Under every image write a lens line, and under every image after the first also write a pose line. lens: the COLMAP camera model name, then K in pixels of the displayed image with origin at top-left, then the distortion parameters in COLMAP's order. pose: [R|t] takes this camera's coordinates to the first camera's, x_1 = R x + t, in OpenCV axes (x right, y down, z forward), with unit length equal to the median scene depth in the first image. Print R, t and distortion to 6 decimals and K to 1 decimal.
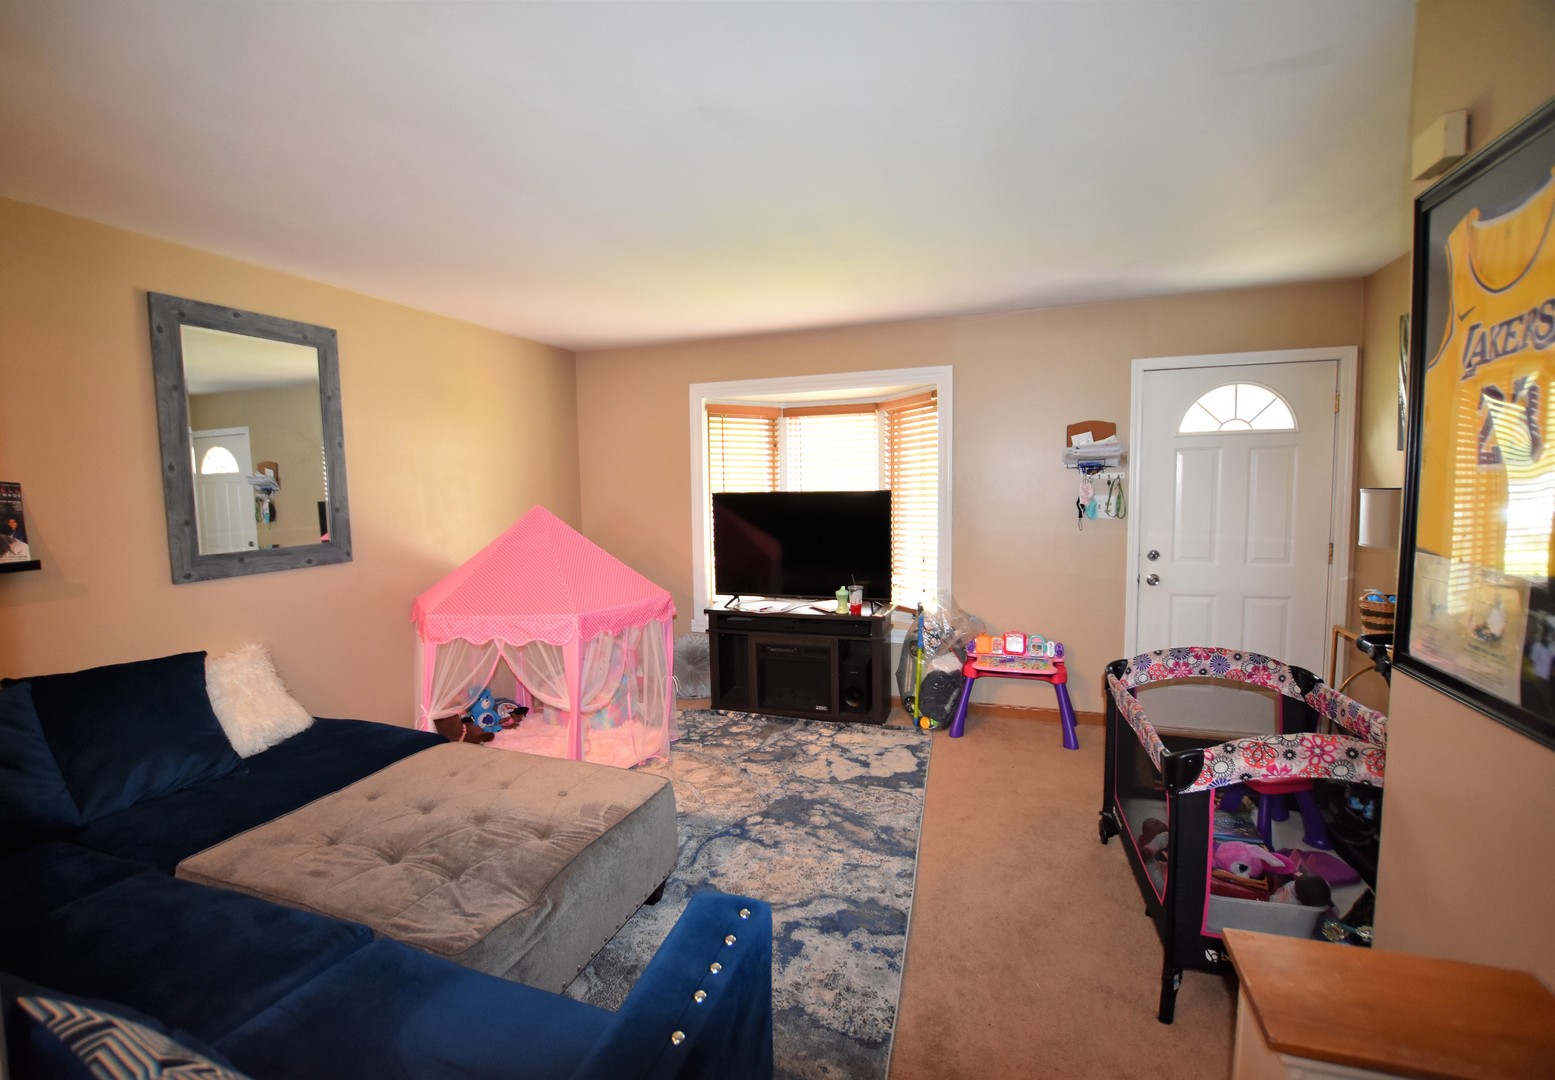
lens RADIAL K [[706.6, 0, 777.5], [0, 706.6, 540.0], [0, 0, 1]] dist [-0.037921, -0.000010]
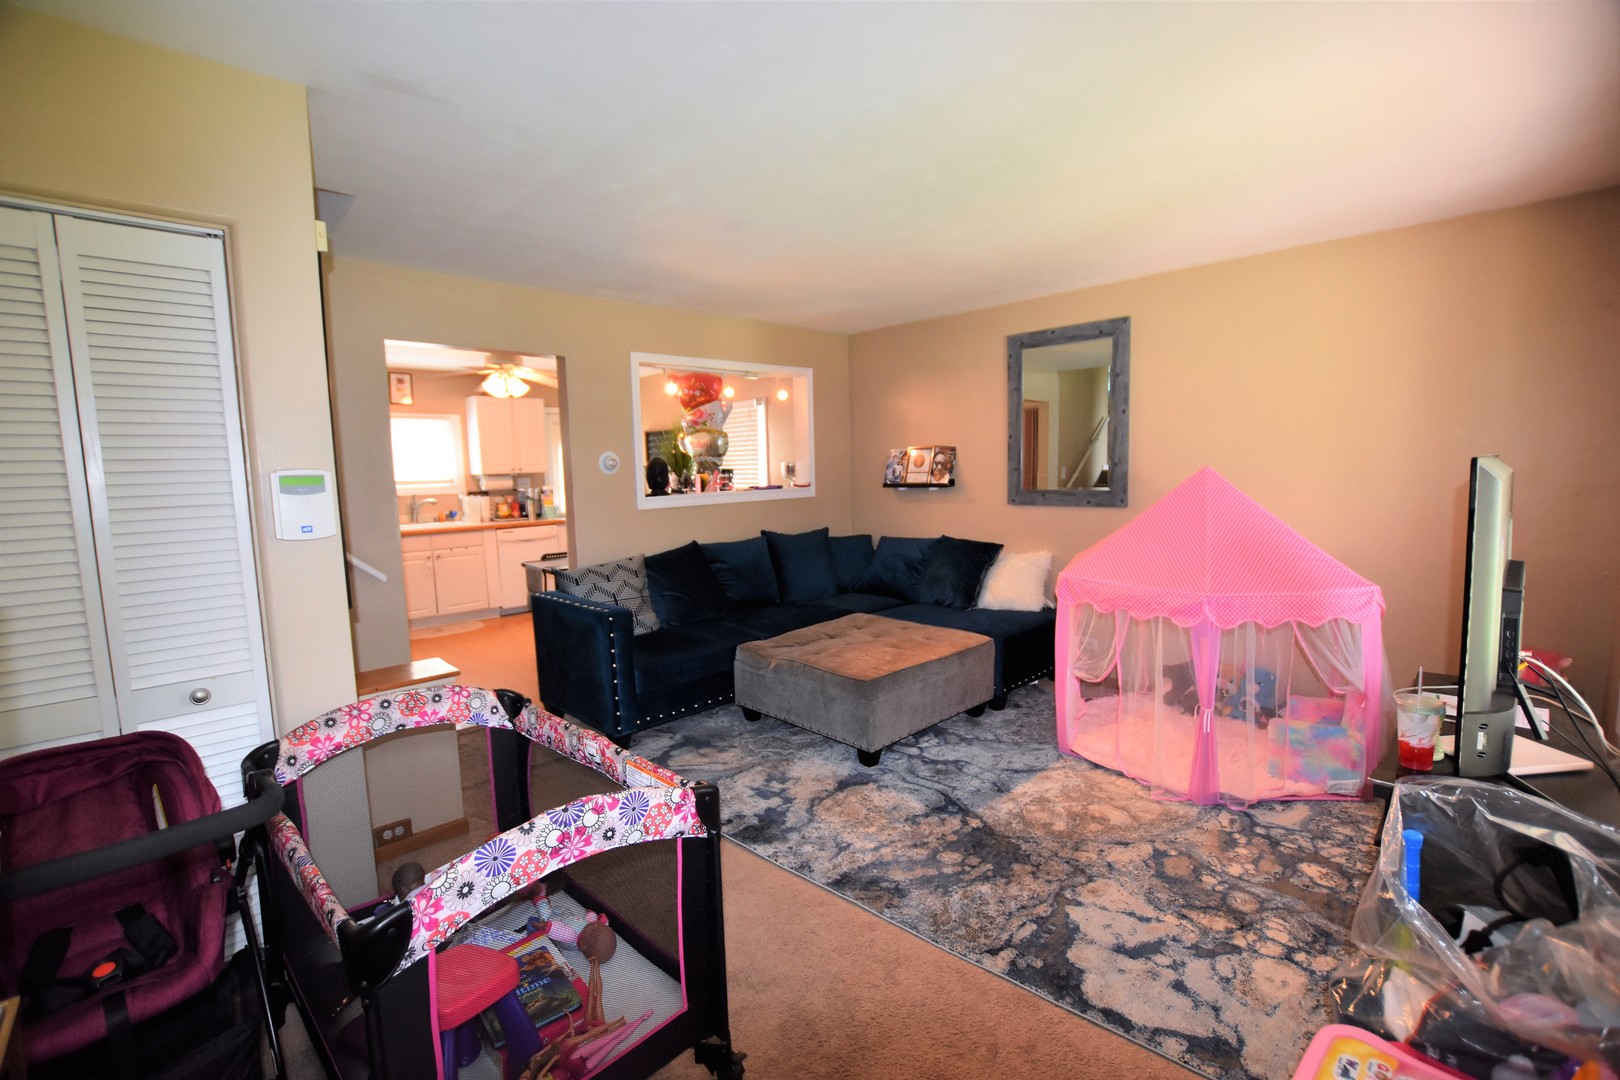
lens RADIAL K [[742.4, 0, 810.0], [0, 742.4, 540.0], [0, 0, 1]] dist [-0.003473, -0.000094]
pose [[-0.465797, 0.121995, -0.876442, 0.803744], [-0.034996, 0.987137, 0.156002, -0.097782], [0.884200, 0.103337, -0.455535, 1.128726]]
